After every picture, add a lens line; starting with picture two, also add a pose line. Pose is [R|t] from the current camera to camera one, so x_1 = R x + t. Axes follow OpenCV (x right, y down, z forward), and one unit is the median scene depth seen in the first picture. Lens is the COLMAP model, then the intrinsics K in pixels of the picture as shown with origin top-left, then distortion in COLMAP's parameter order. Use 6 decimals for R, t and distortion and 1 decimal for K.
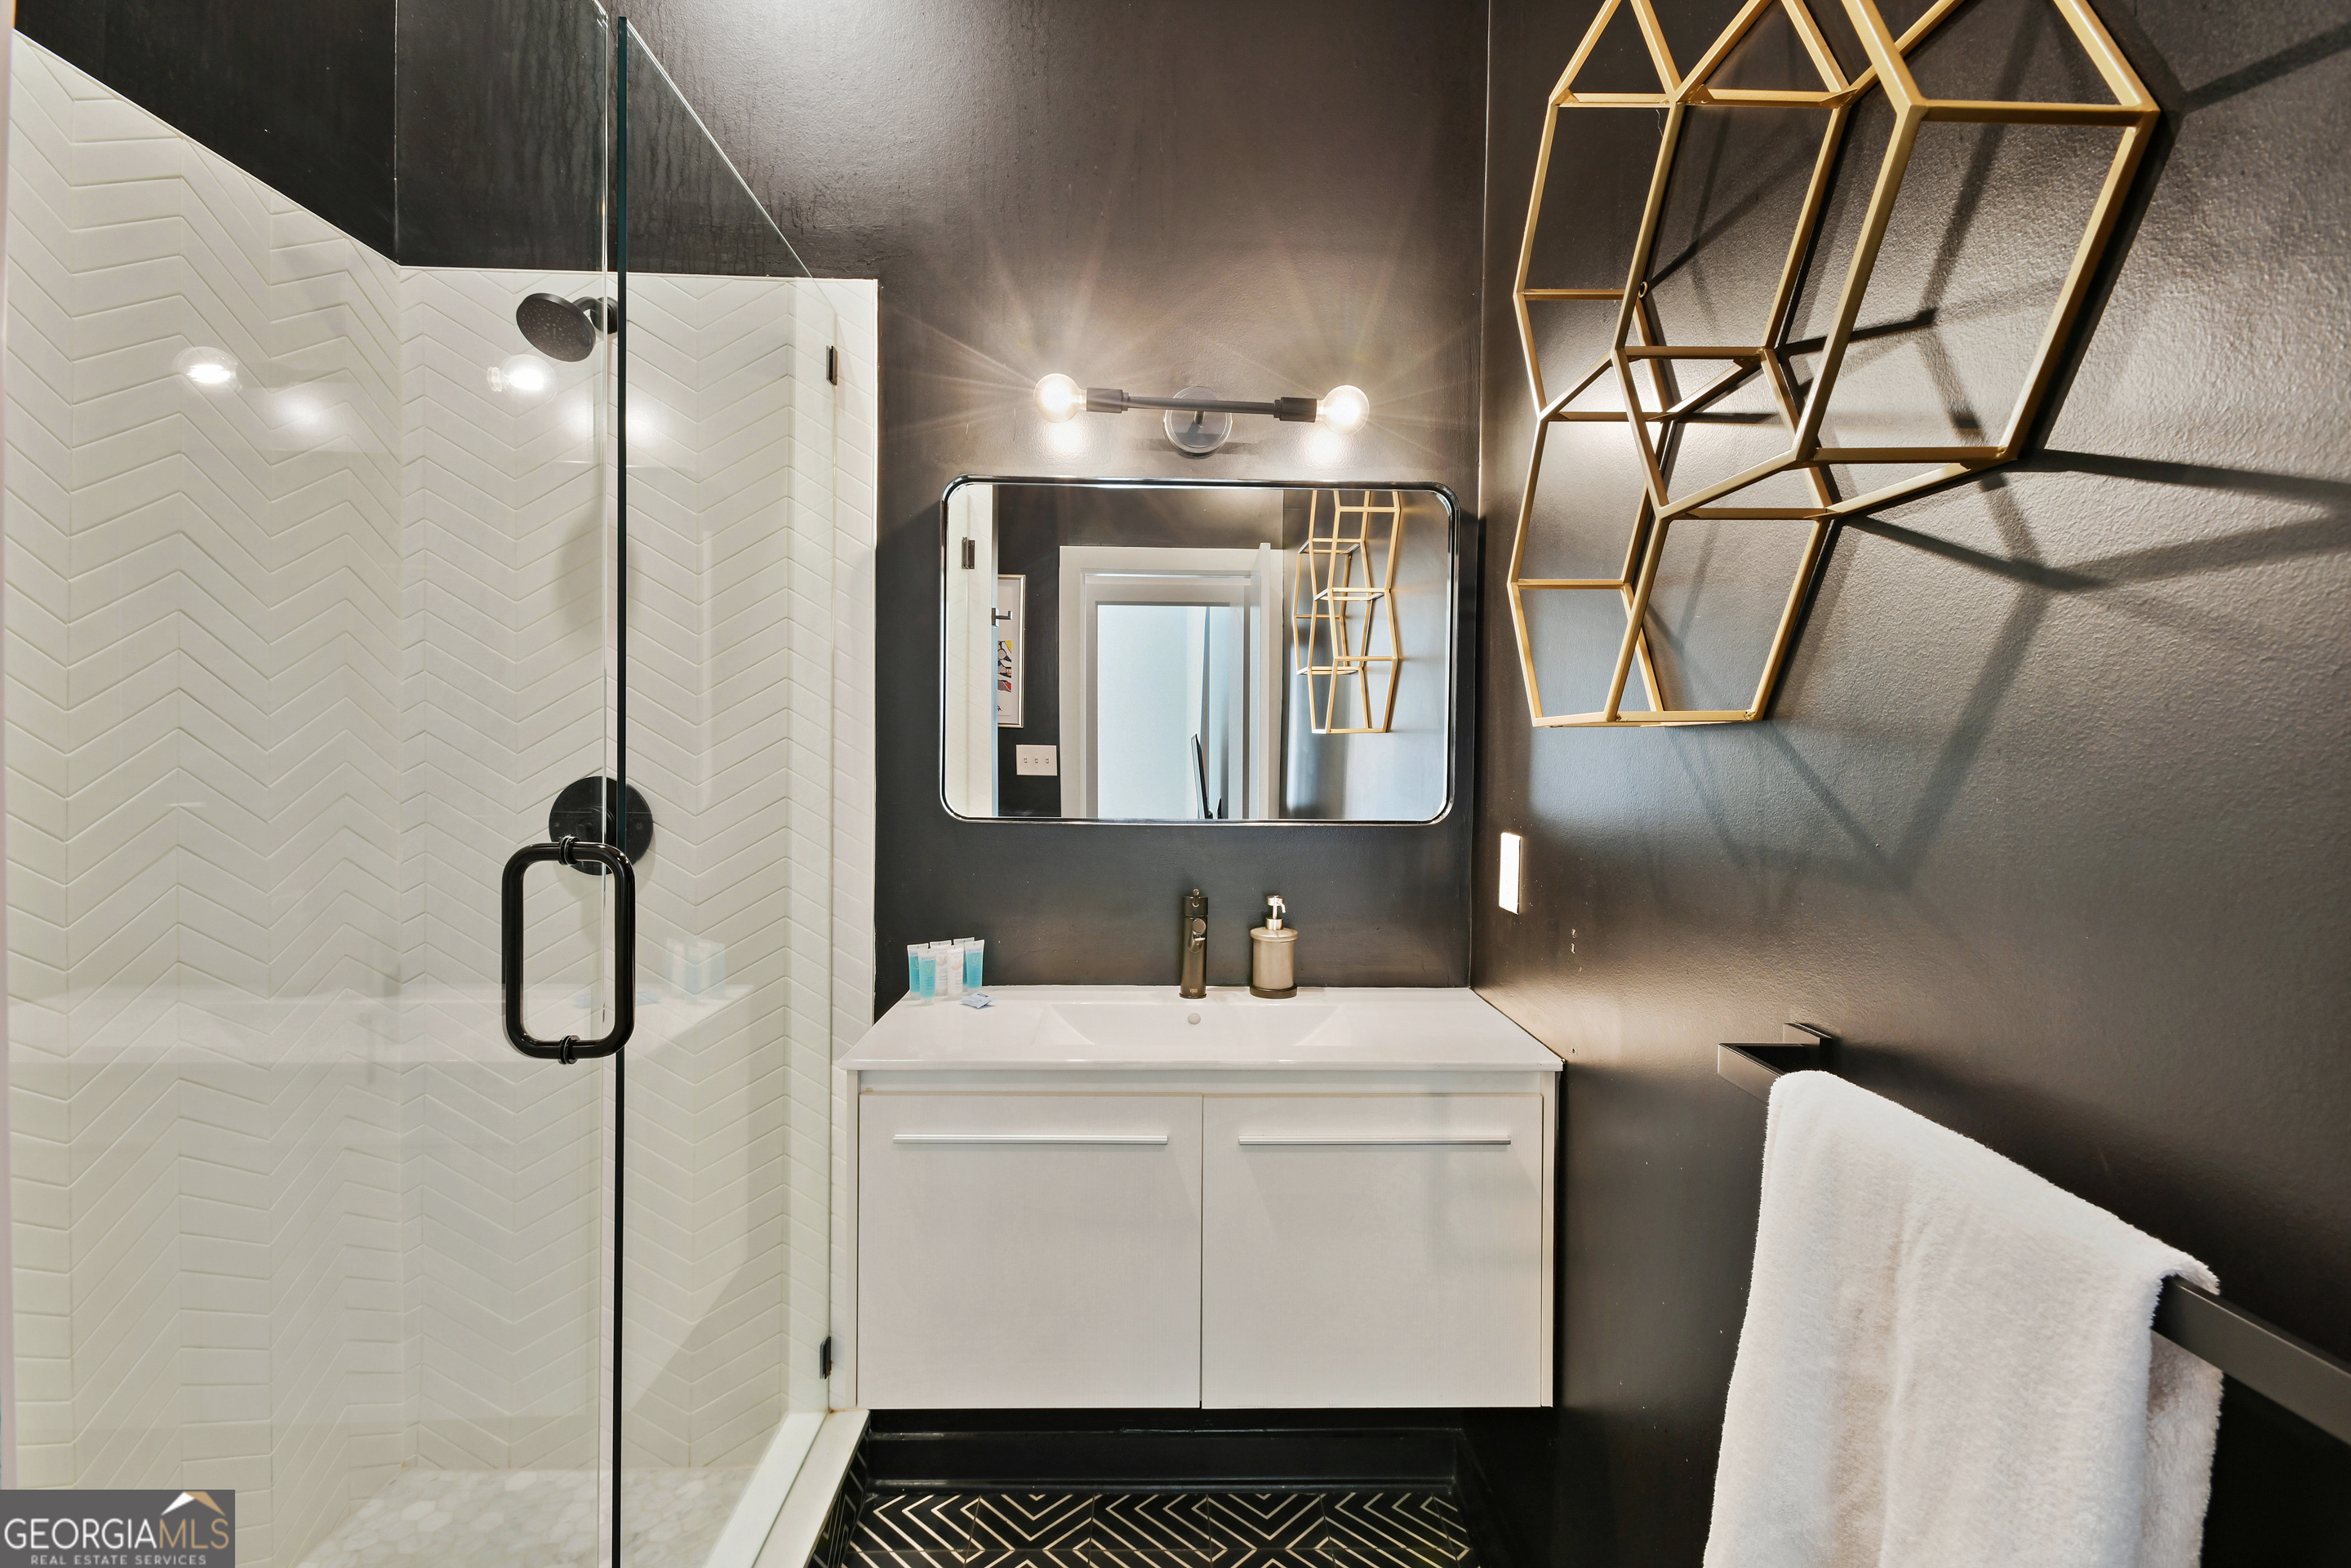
lens RADIAL K [[1116.9, 0, 1183.5], [0, 1116.9, 779.5], [0, 0, 1]] dist [0.019601, -0.000513]
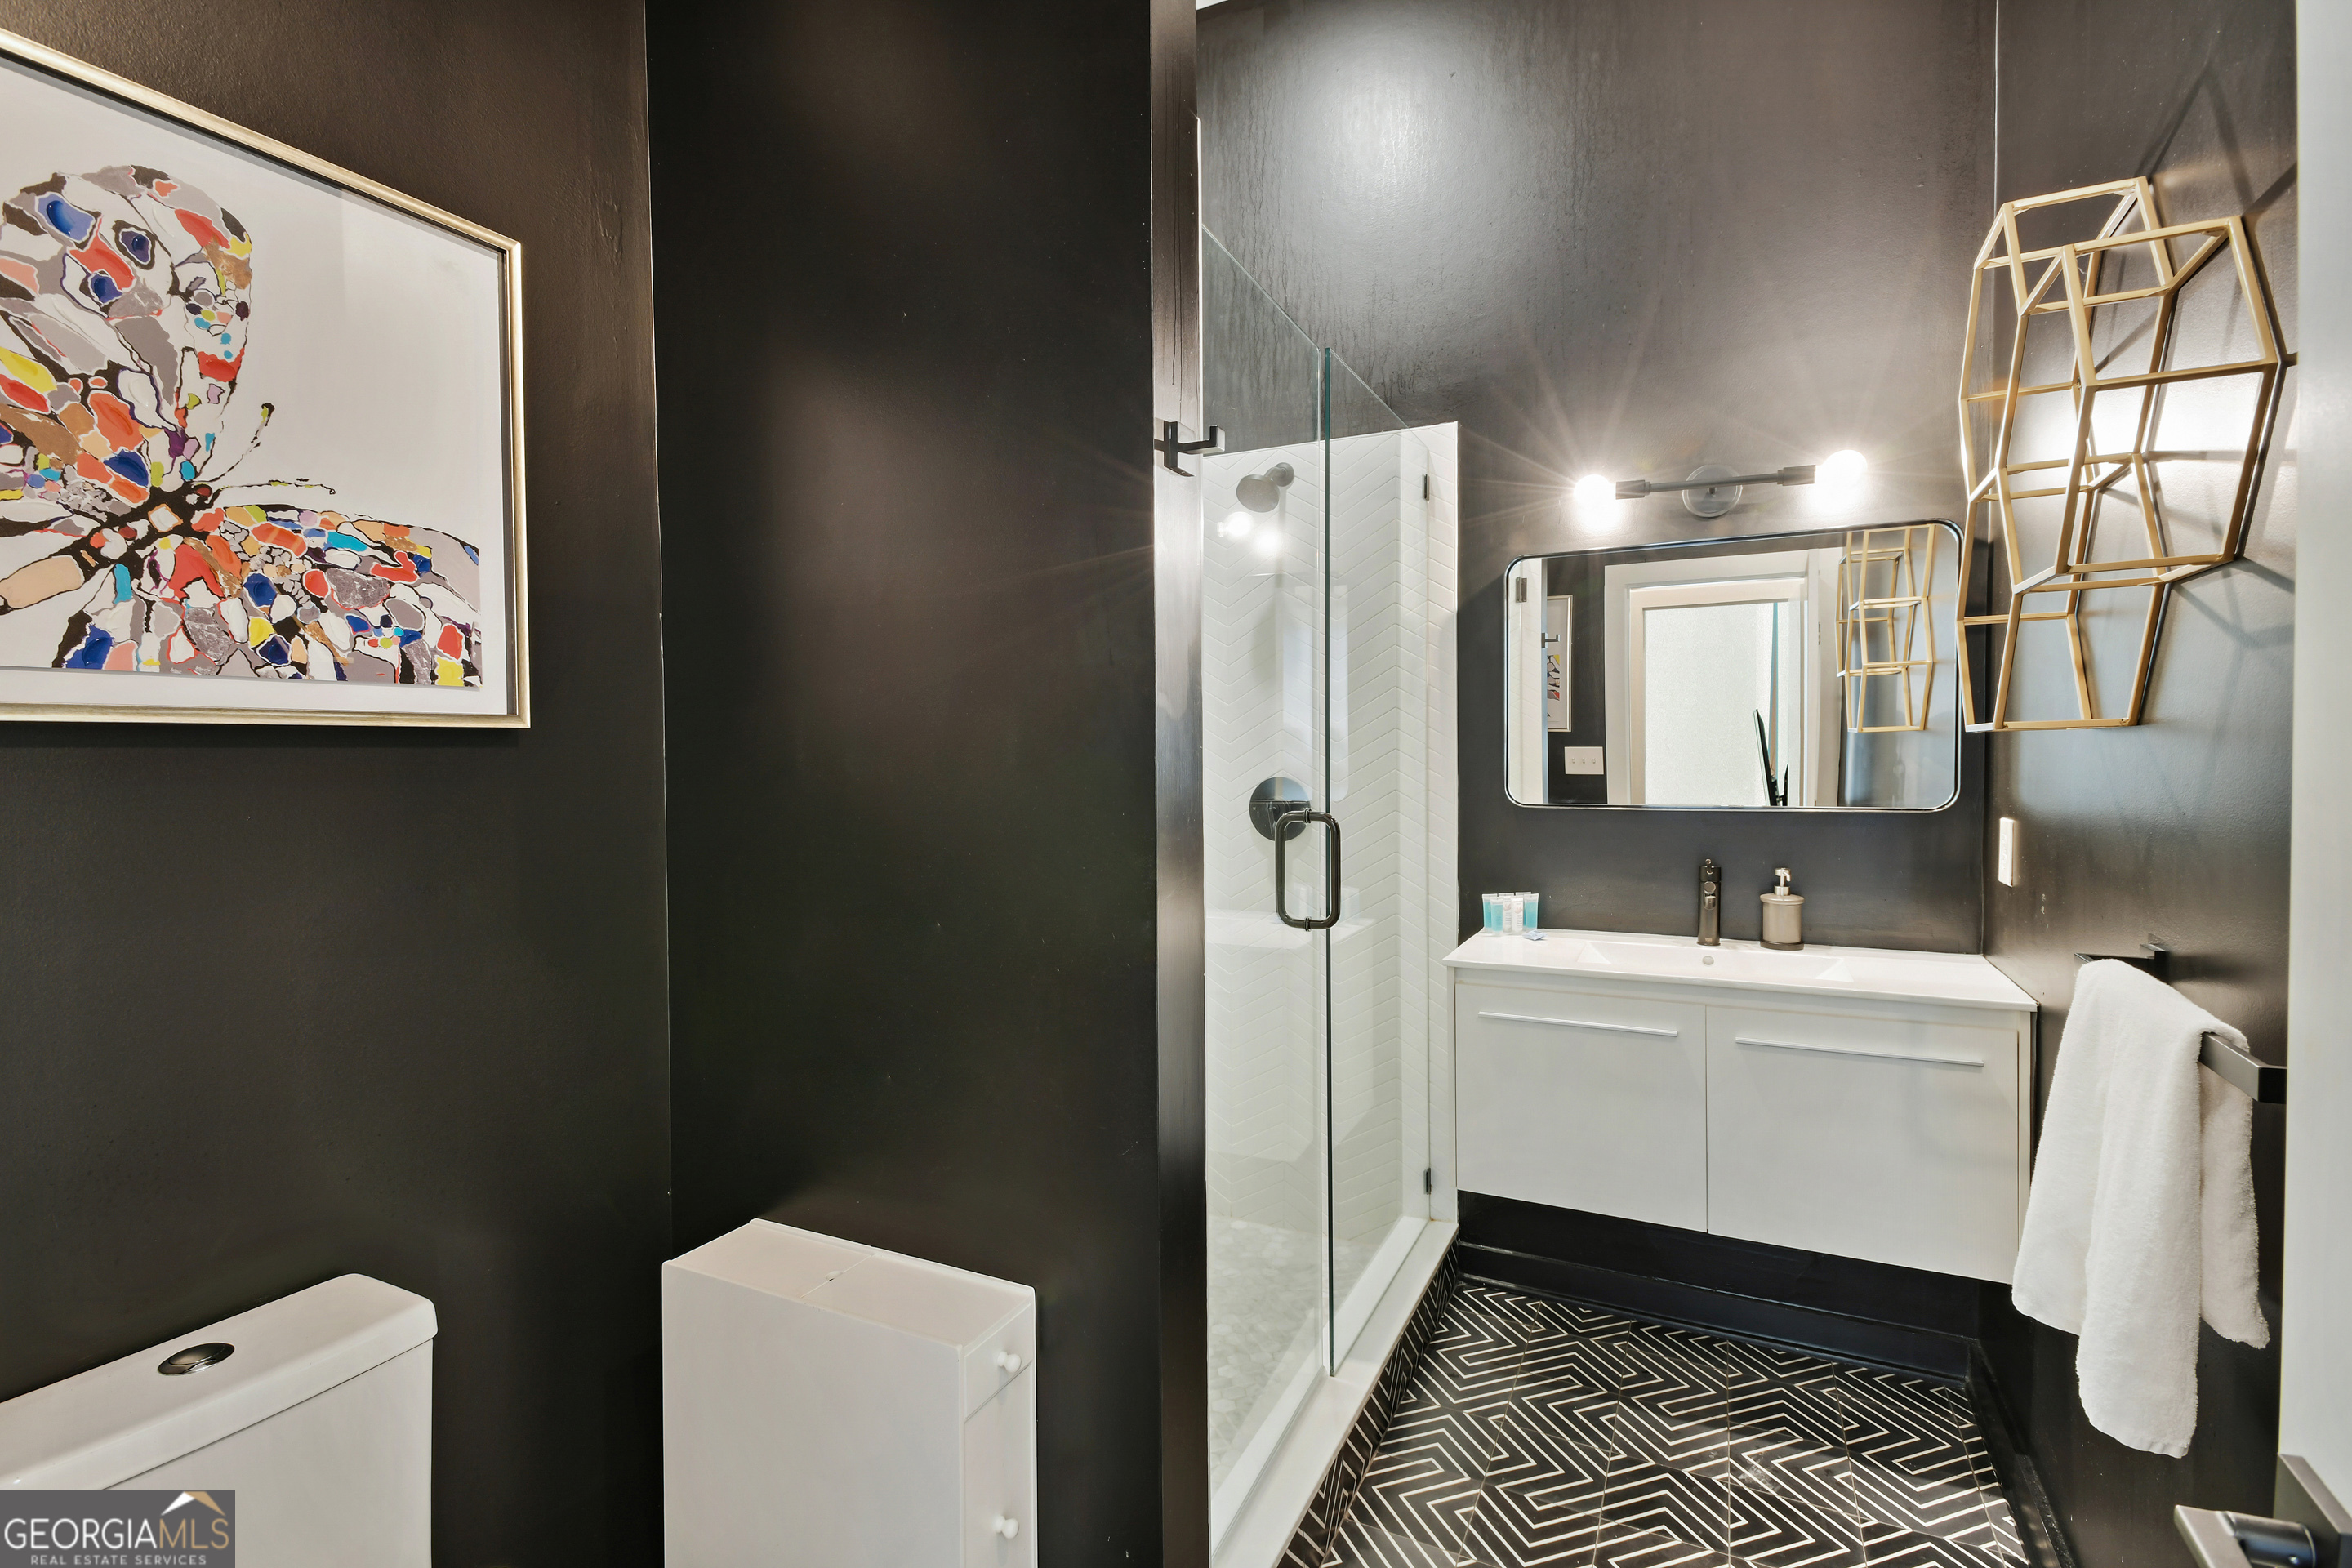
lens RADIAL K [[1117.5, 0, 1184.0], [0, 1117.5, 779.5], [0, 0, 1]] dist [0.019601, -0.000513]
pose [[0.887542, -0.007346, -0.460667, 0.067625], [0.007126, 0.999972, -0.002216, 0.004015], [0.460671, -0.001316, 0.887570, -0.408898]]
